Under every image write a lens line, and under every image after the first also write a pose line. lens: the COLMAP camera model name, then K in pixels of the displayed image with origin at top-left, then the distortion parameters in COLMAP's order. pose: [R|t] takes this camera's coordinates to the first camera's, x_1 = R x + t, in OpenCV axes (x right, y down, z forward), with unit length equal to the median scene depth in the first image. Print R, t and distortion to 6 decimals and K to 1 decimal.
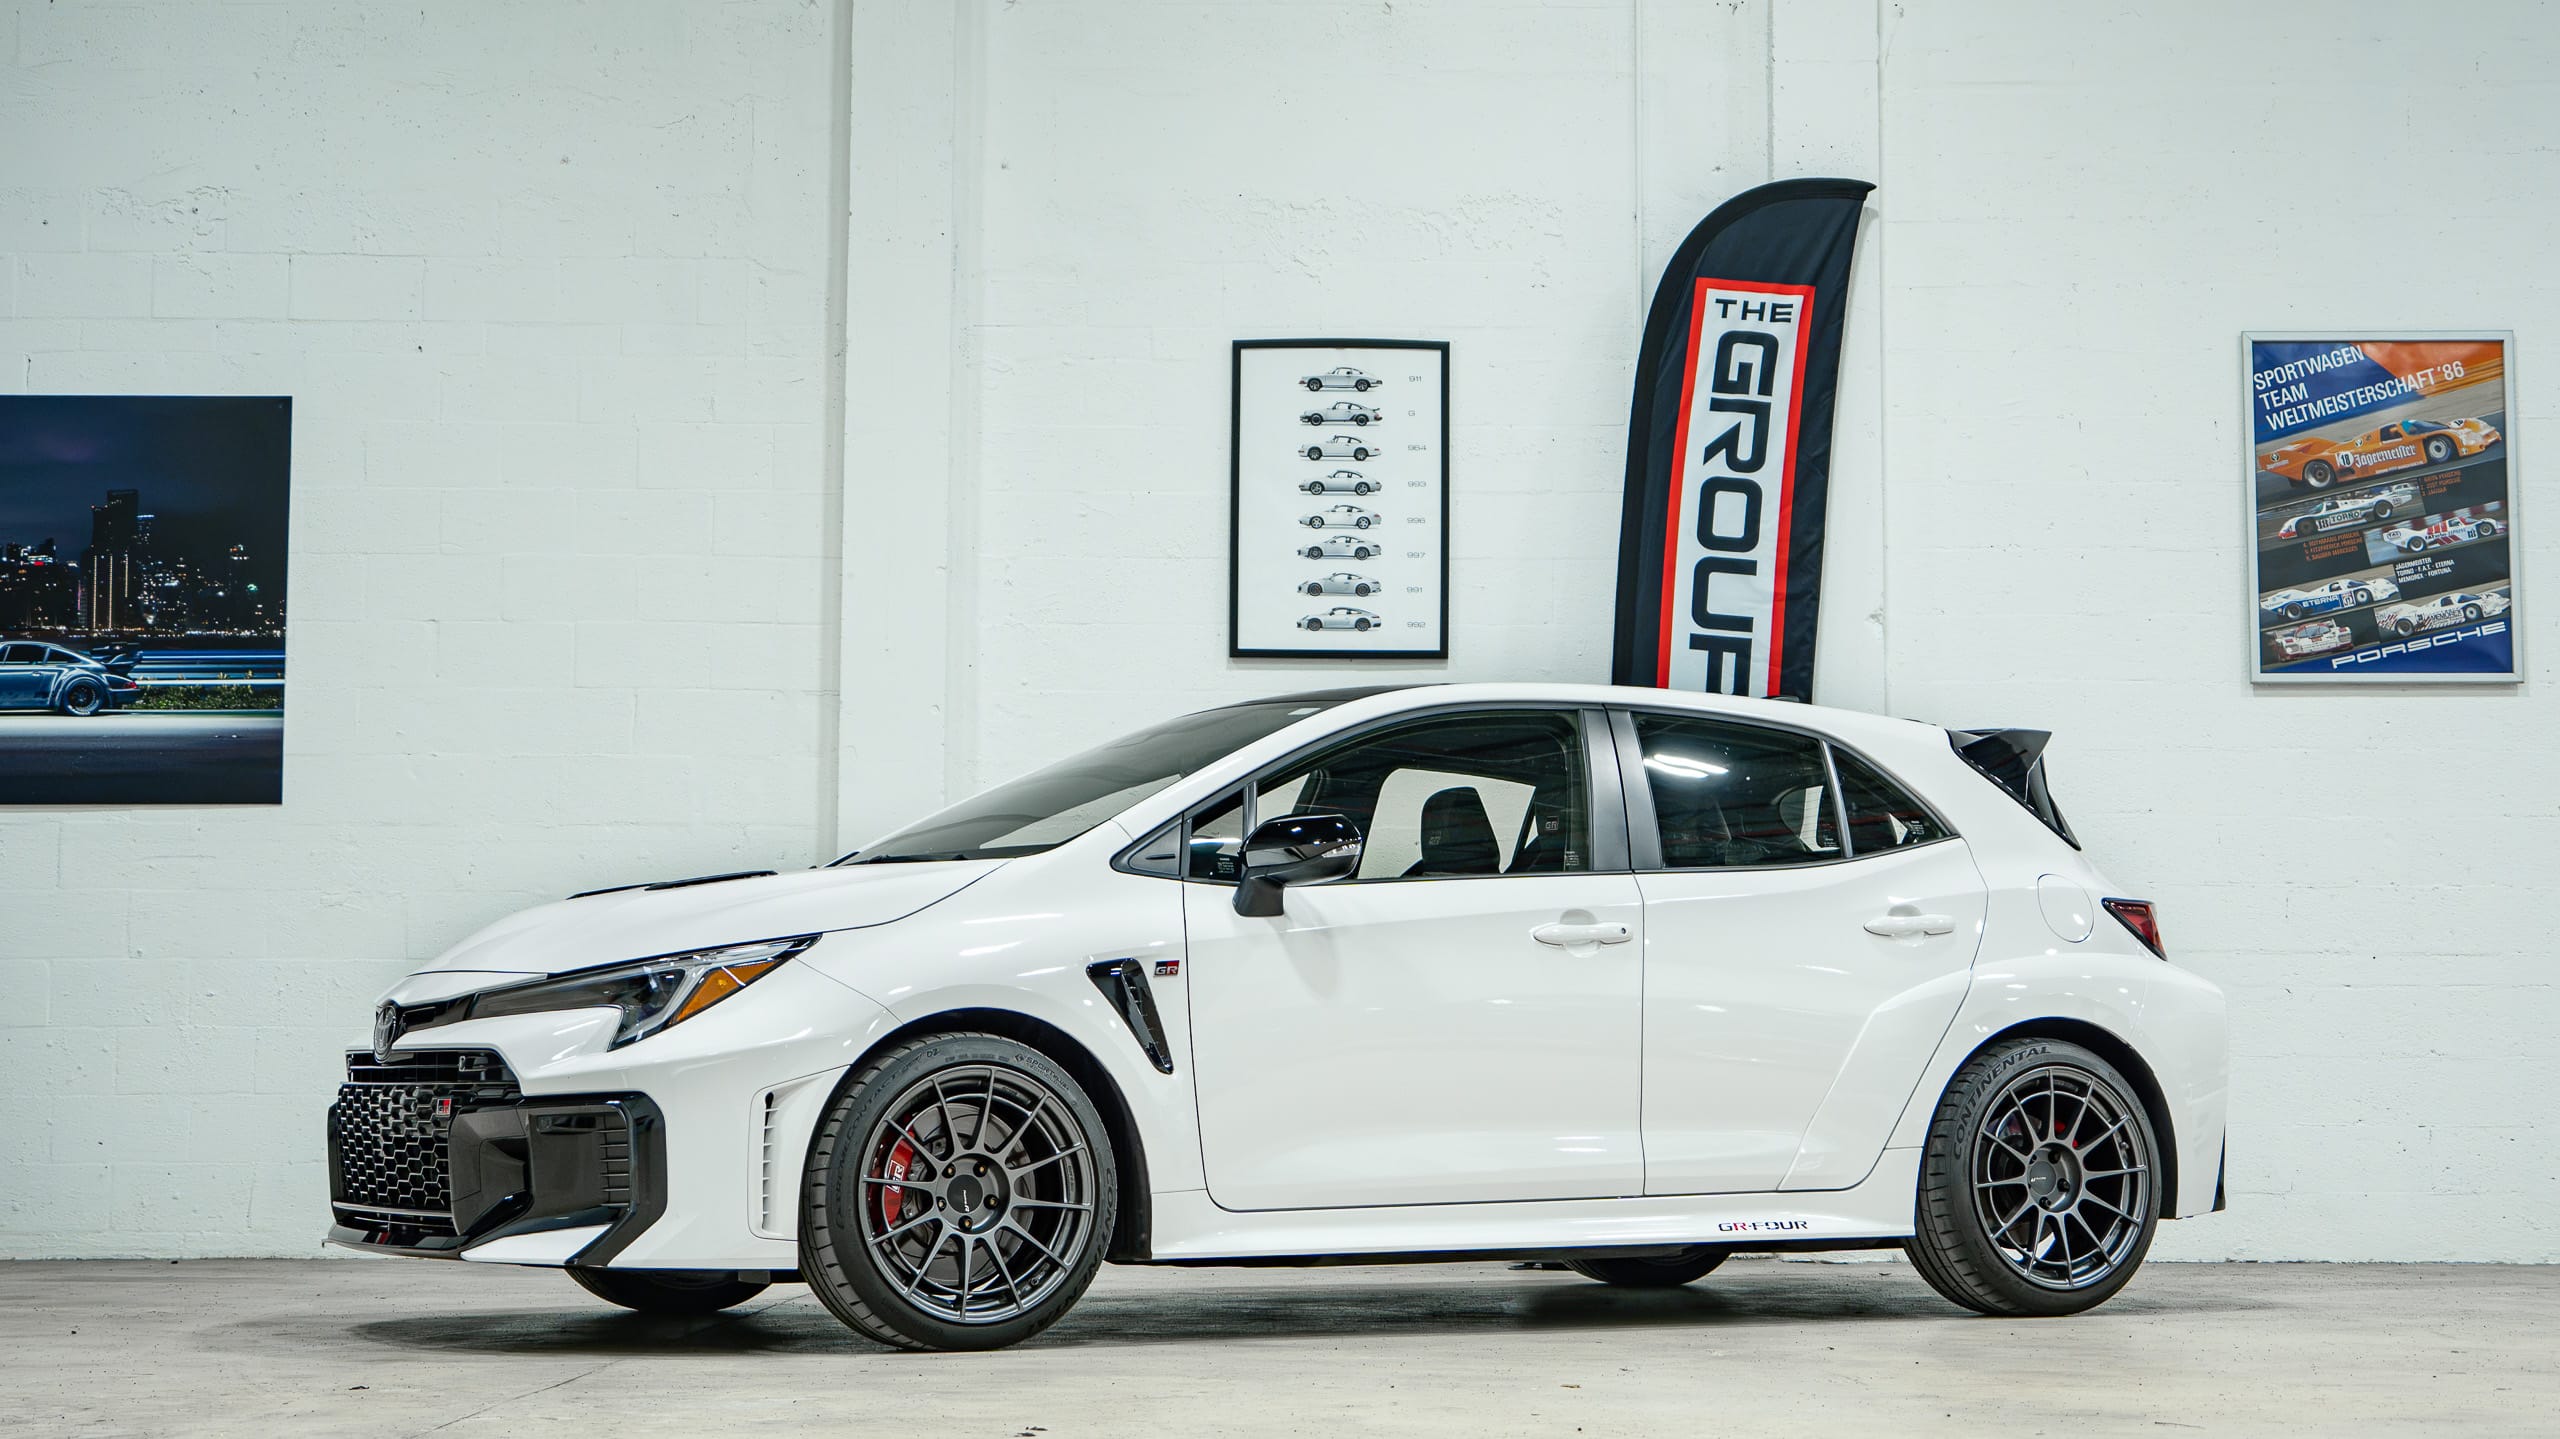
lens RADIAL K [[3852.2, 0, 1313.3], [0, 3852.2, 651.4], [0, 0, 1]] dist [0.044924, 0.076918]
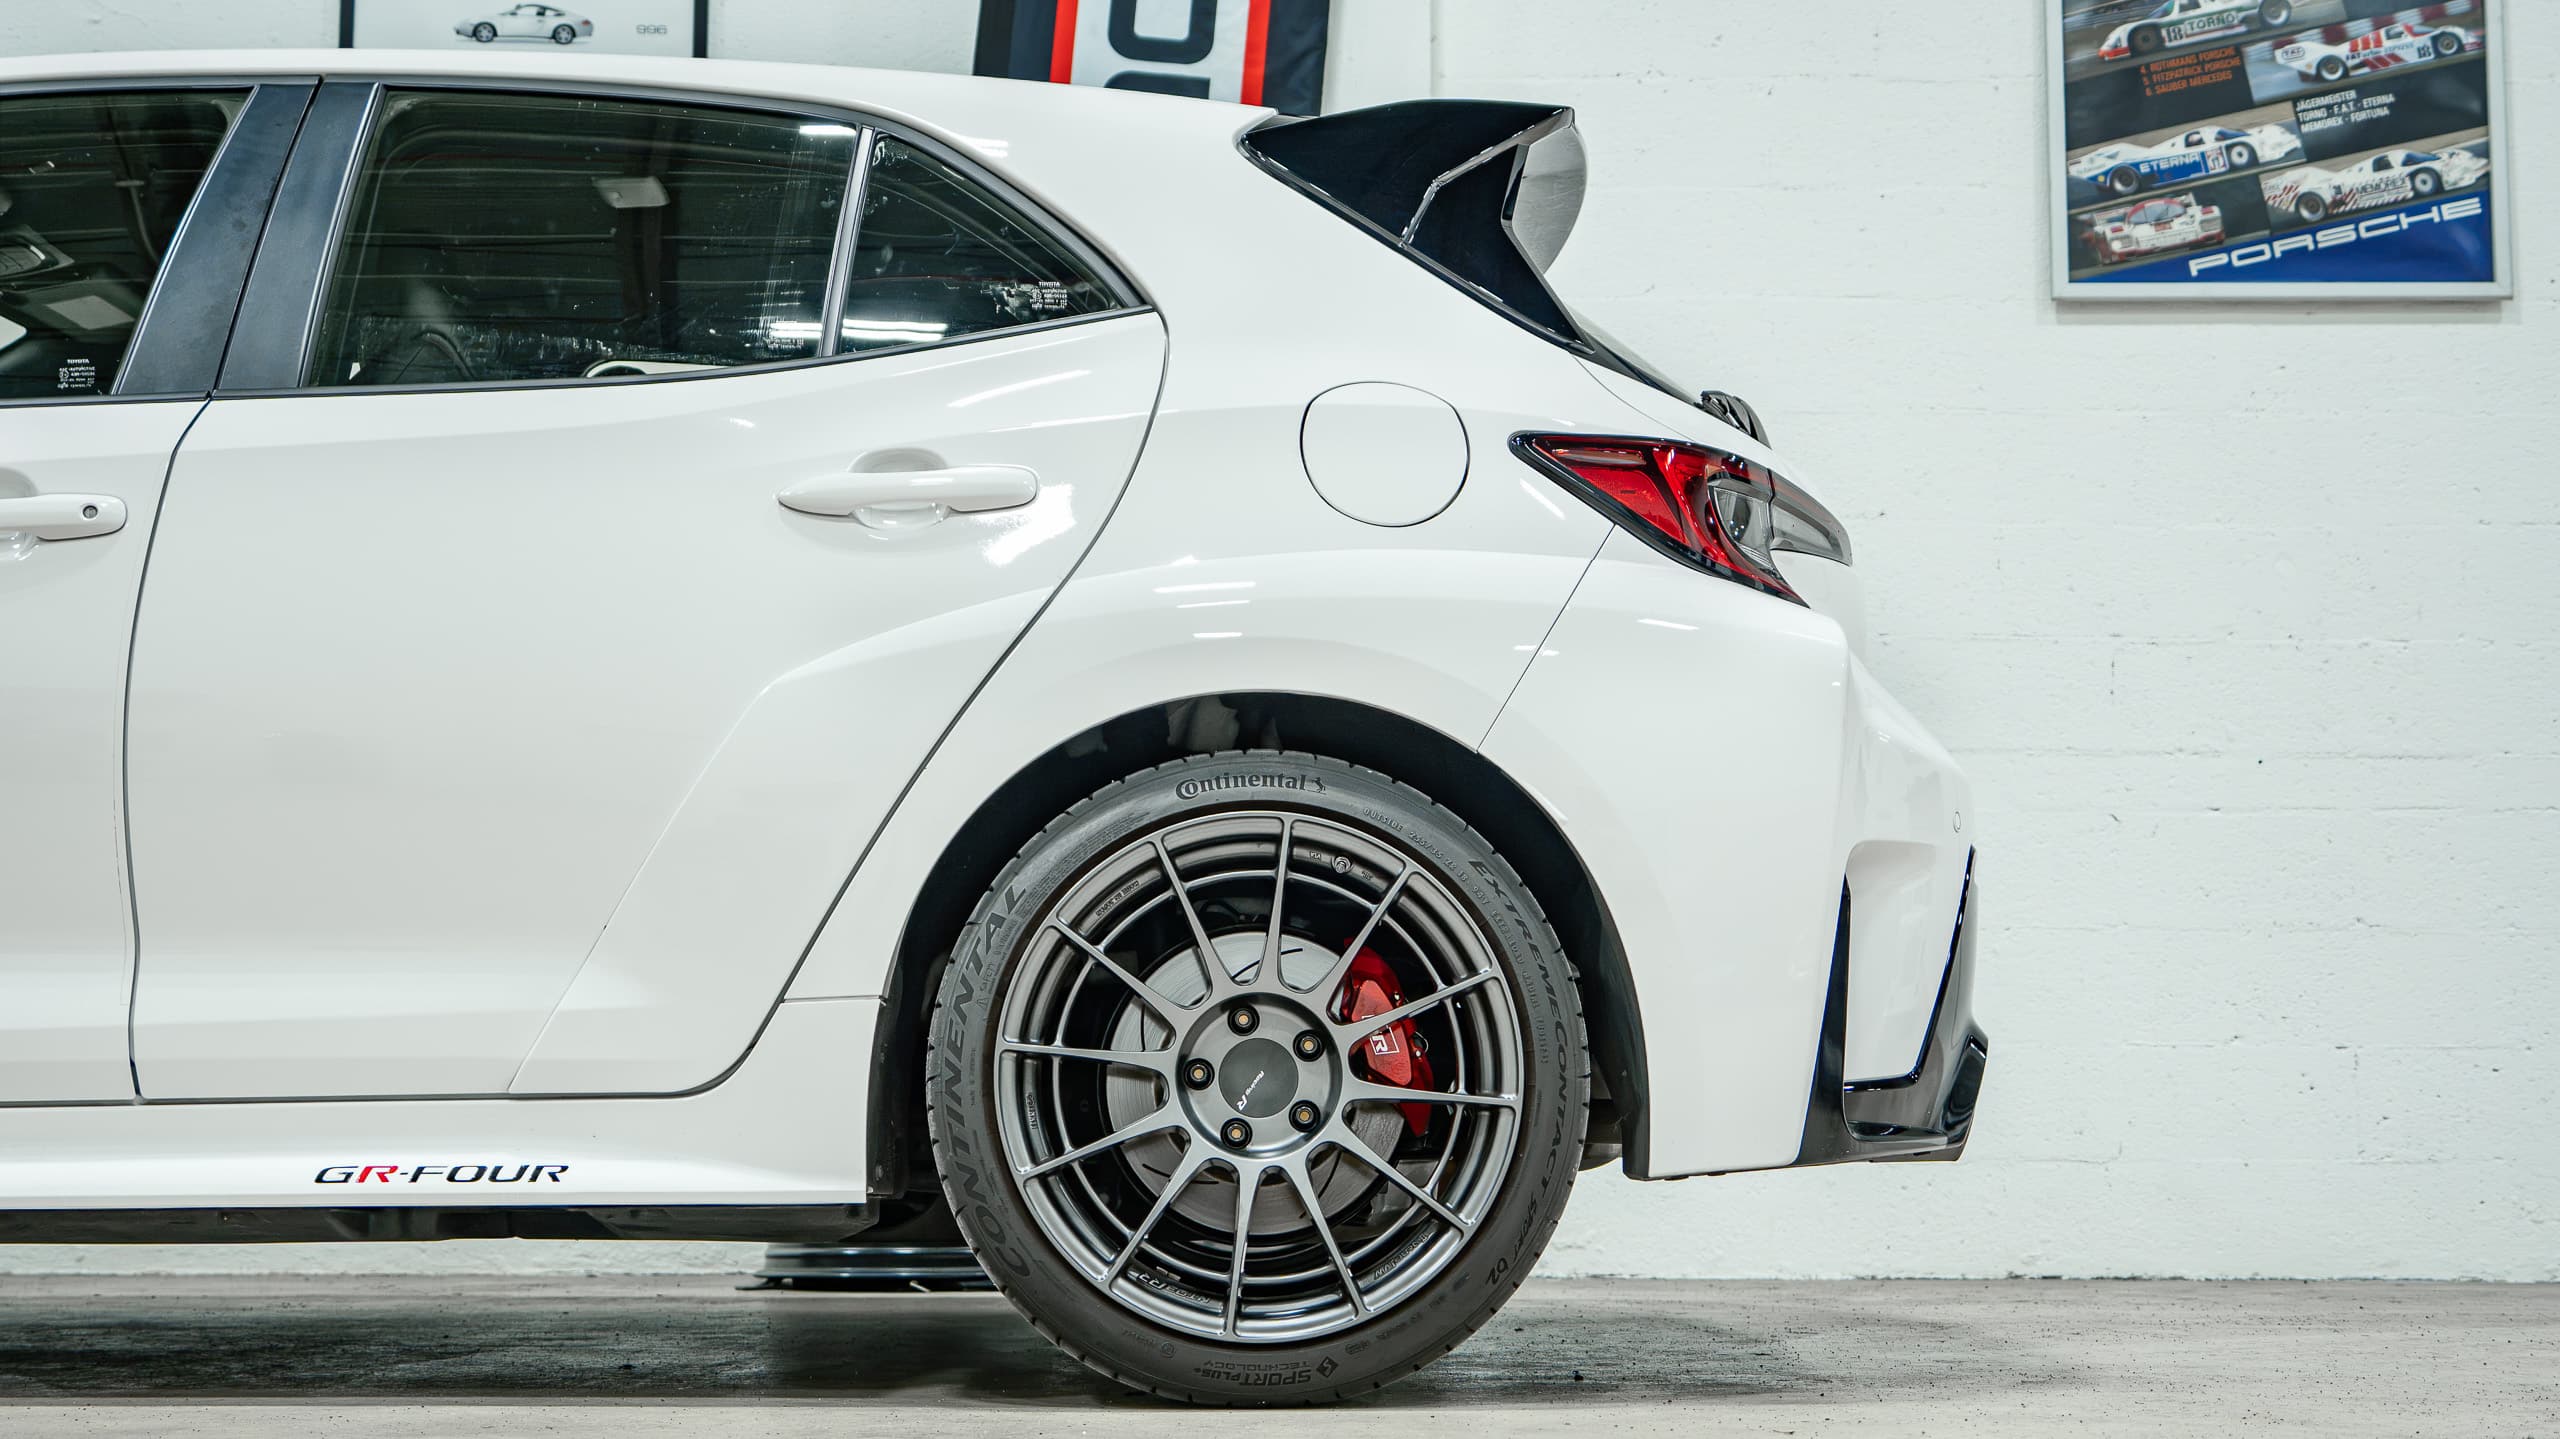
lens RADIAL K [[3610.4, 0, 1189.8], [0, 3610.4, 721.2], [0, 0, 1]] dist [0.012286, 0.029284]
pose [[0.999987, 0.003766, -0.003464, 0.112864], [-0.003807, 0.999921, -0.011939, 0.079586], [0.003419, 0.011952, 0.999923, 0.447319]]
